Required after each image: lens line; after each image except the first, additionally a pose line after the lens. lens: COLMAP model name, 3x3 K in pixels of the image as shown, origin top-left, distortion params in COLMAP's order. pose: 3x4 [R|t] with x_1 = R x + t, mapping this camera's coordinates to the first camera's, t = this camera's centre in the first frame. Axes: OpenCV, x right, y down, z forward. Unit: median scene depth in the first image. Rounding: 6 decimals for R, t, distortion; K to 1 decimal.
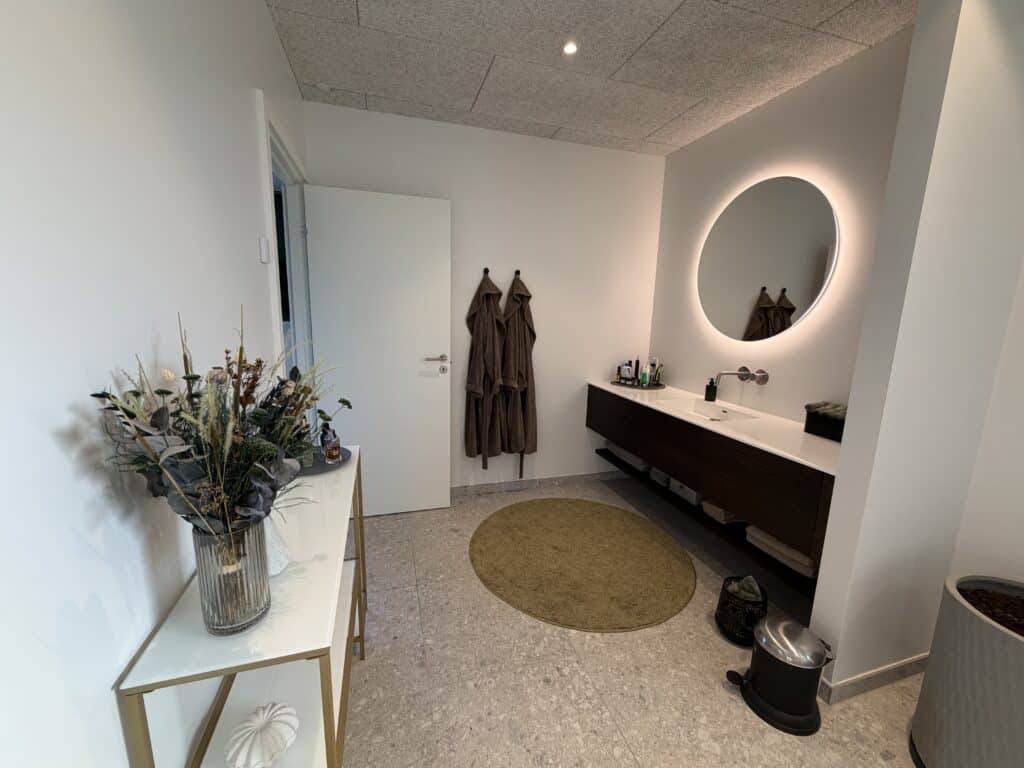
lens RADIAL K [[409.2, 0, 510.9], [0, 409.2, 383.5], [0, 0, 1]] dist [-0.001300, 0.000037]
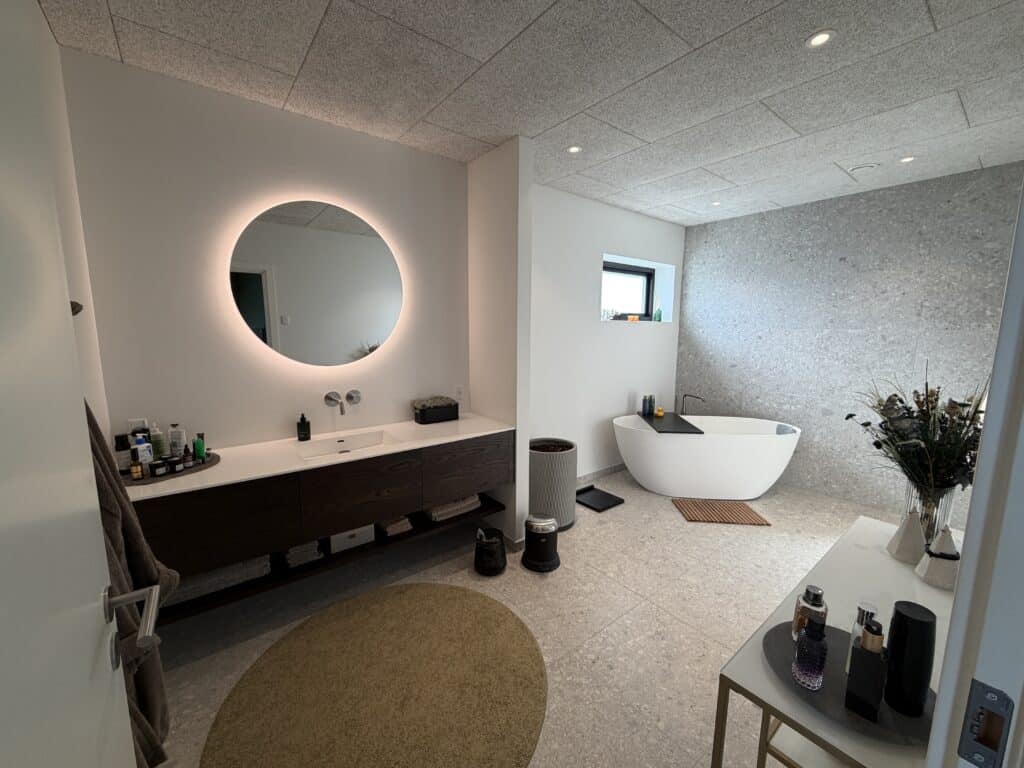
lens RADIAL K [[409.2, 0, 509.8], [0, 409.2, 383.6], [0, 0, 1]] dist [-0.001300, 0.000037]
pose [[-0.356847, -0.154931, 0.921226, -0.597409], [0.154991, 0.962664, 0.221938, -0.266832], [-0.921216, 0.221979, -0.319511, 1.169689]]
